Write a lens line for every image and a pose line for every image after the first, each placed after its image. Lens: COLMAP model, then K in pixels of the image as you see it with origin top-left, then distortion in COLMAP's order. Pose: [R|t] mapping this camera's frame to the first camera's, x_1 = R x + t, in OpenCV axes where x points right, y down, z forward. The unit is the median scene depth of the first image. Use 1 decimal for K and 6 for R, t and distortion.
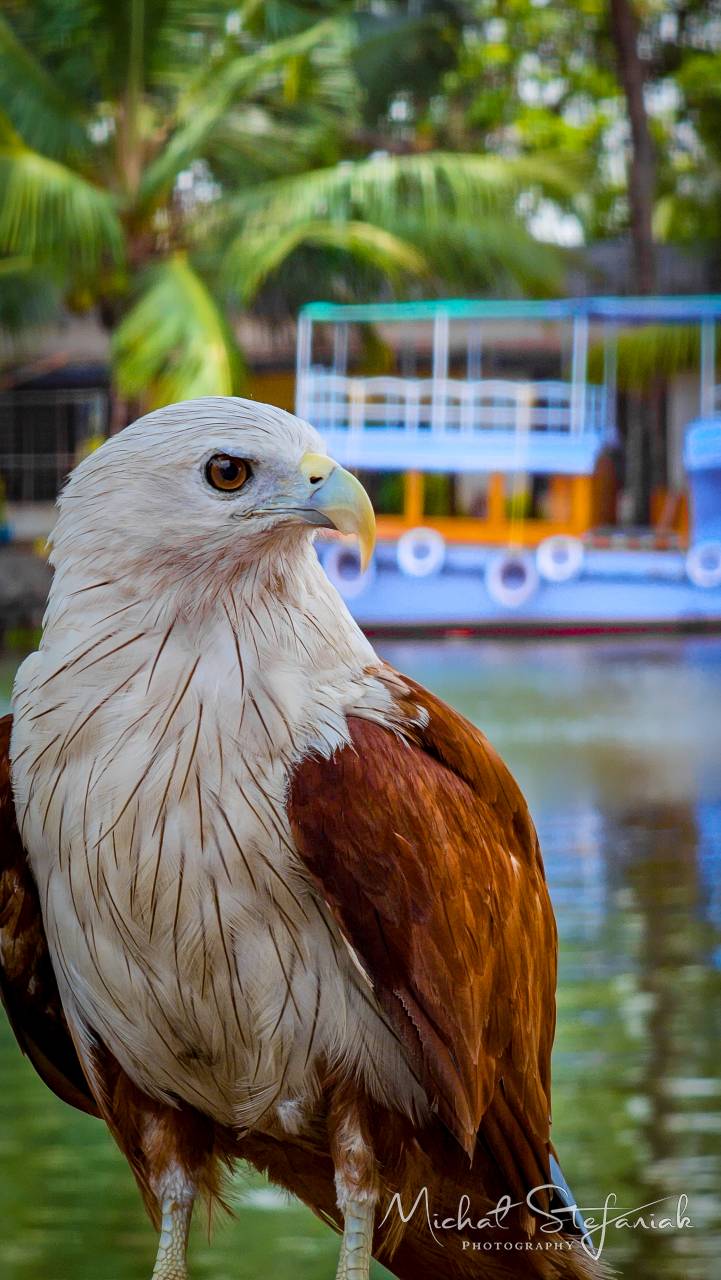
lens RADIAL K [[8621.3, 0, 360.5], [0, 8621.3, 640.0], [0, 0, 1]] dist [0.690323, -29.642788]
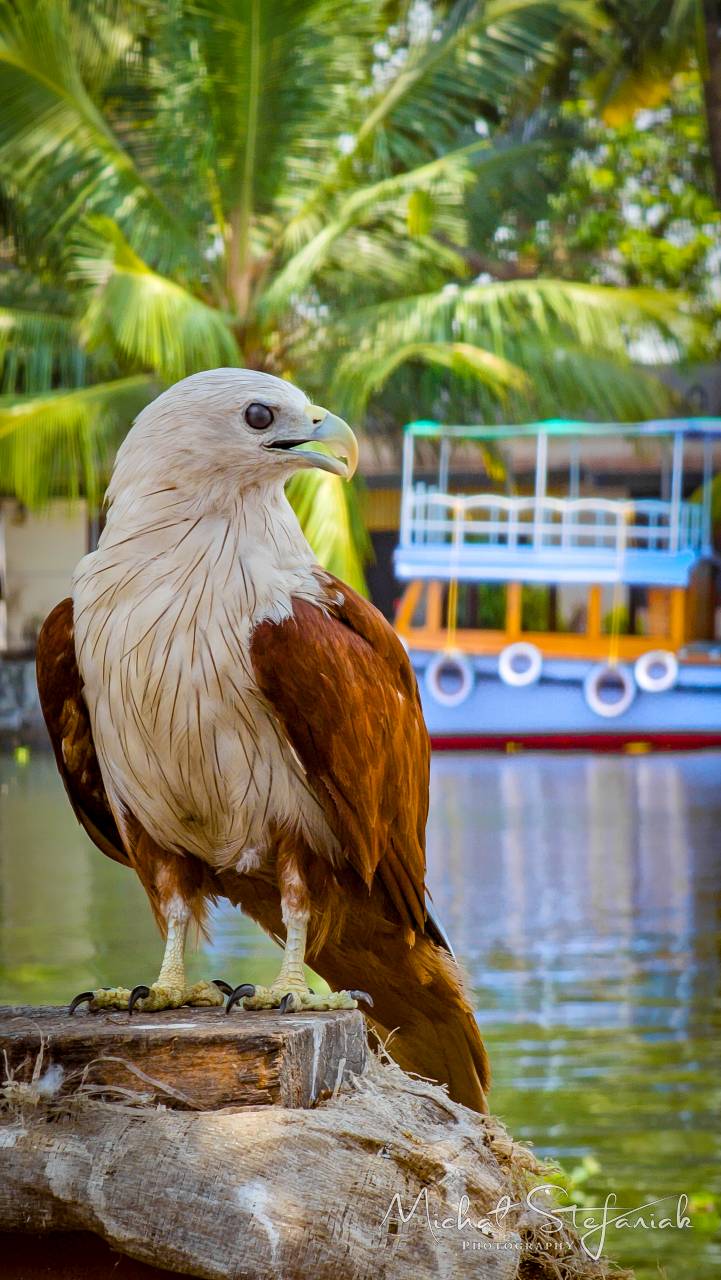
lens RADIAL K [[8621.3, 0, 360.5], [0, 8621.3, 640.0], [0, 0, 1]] dist [0.690323, -29.642788]
pose [[0.999885, 0.007936, -0.012907, 0.030084], [-0.008118, 0.999868, -0.014100, 0.036937], [0.012793, 0.014203, 0.999817, -0.518316]]
